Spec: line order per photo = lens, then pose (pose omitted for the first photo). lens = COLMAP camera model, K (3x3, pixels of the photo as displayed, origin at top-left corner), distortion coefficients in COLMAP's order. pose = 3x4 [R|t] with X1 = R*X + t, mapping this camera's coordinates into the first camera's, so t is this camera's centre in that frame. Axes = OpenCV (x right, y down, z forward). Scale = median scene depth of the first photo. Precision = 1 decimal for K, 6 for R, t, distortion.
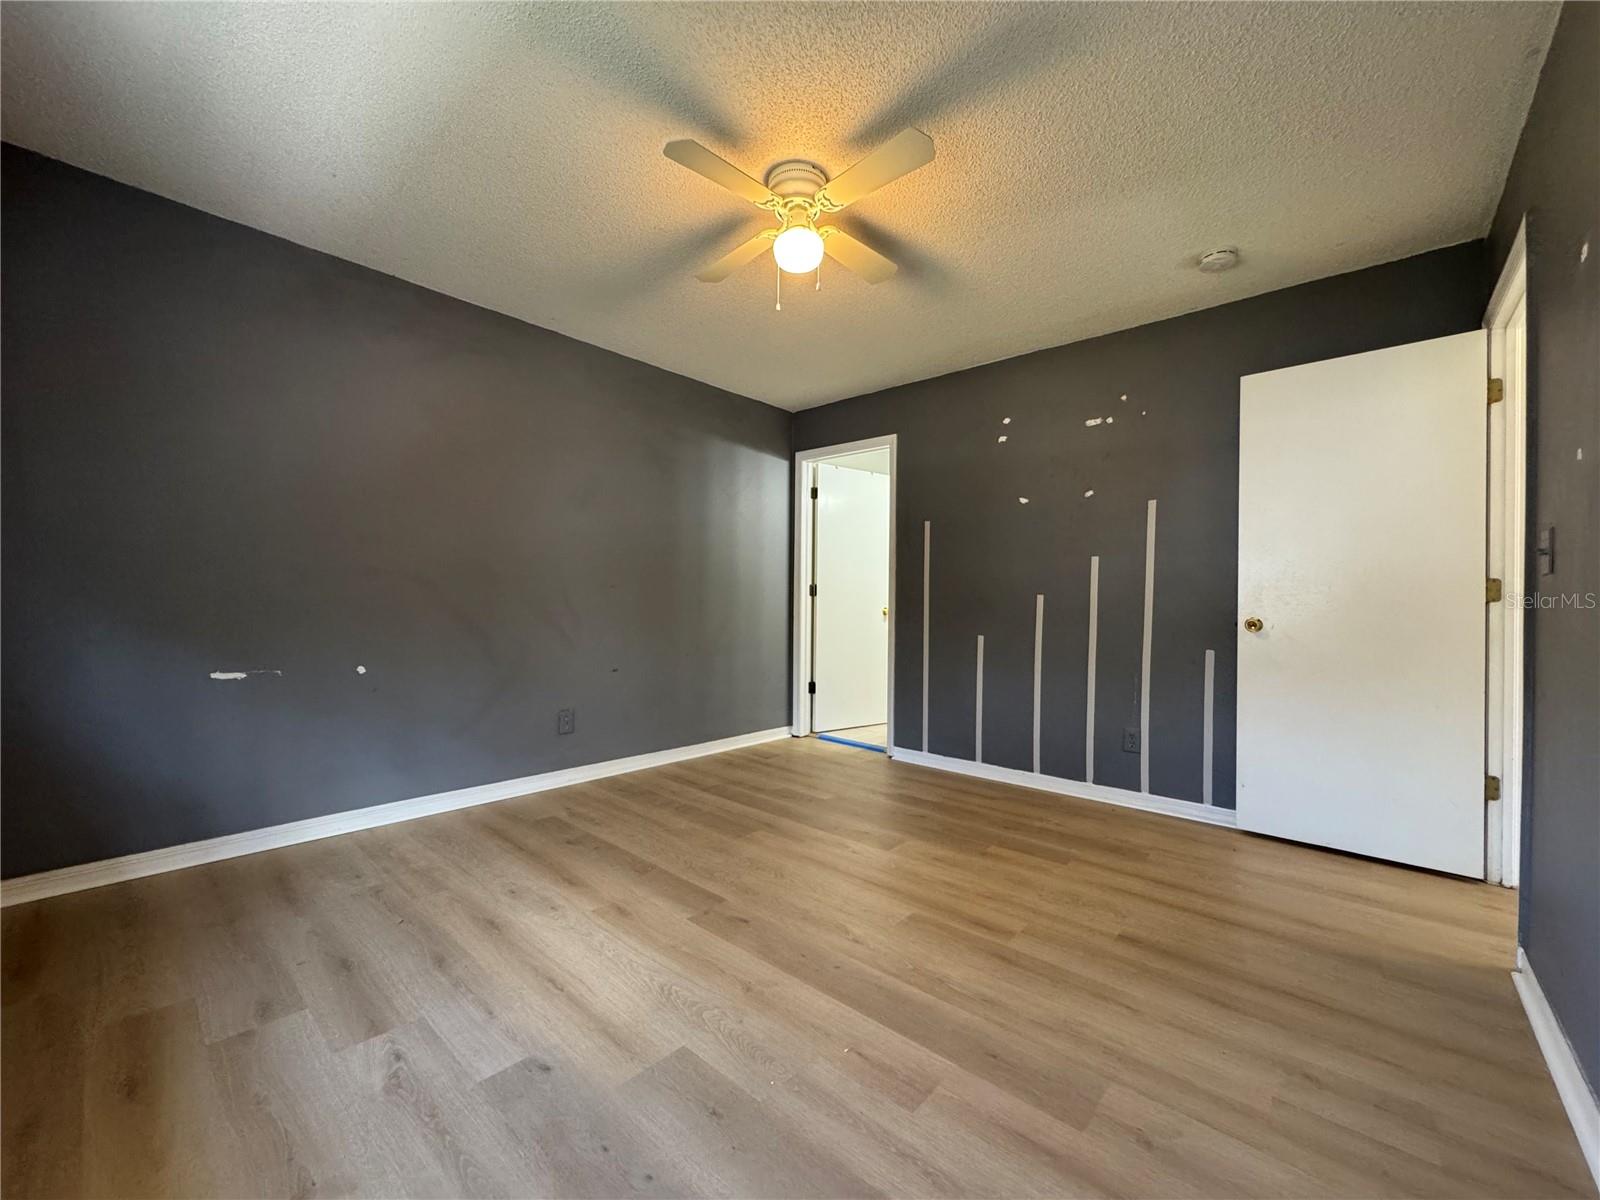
lens RADIAL K [[637.4, 0, 807.9], [0, 637.4, 599.5], [0, 0, 1]] dist [-0.001314, 0.000363]
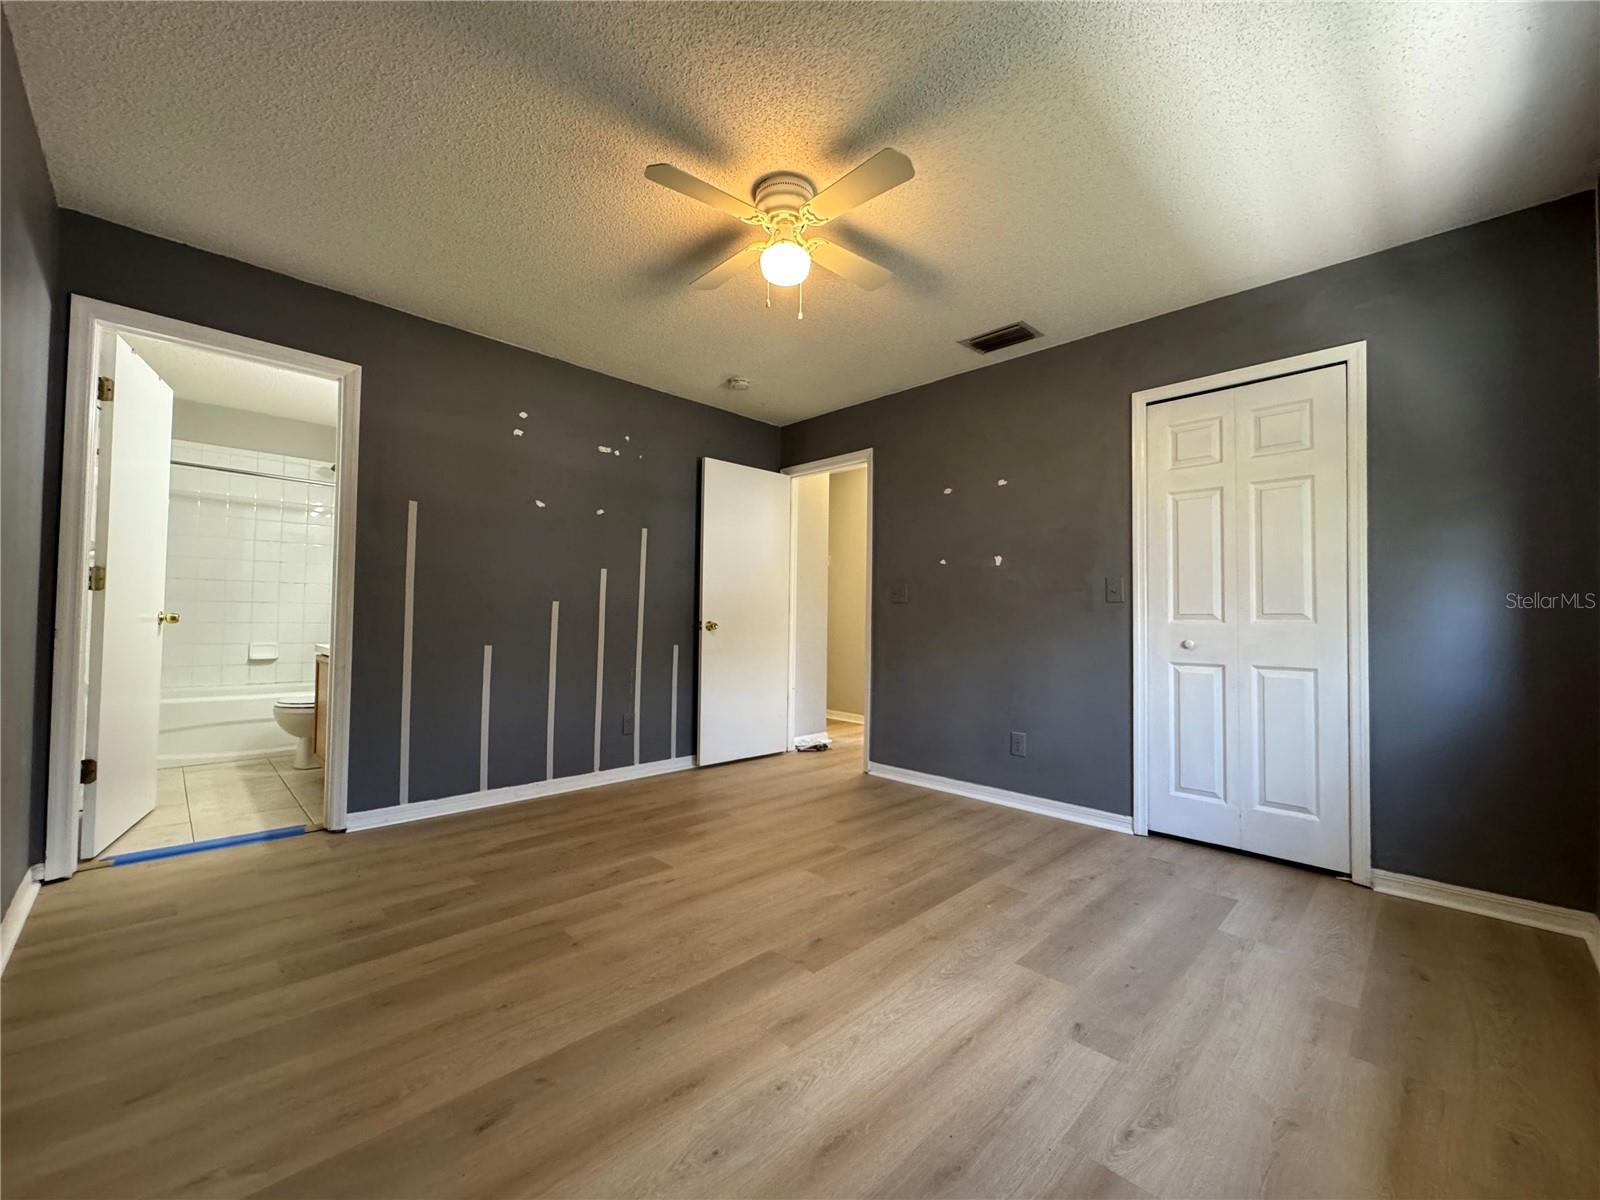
lens RADIAL K [[637.4, 0, 792.0], [0, 637.4, 603.2], [0, 0, 1]] dist [-0.001314, 0.000363]
pose [[0.070446, 0.012026, 0.997443, -0.984899], [-0.021441, 0.999715, -0.010539, -0.002954], [-0.997285, -0.020644, 0.070683, 0.889434]]
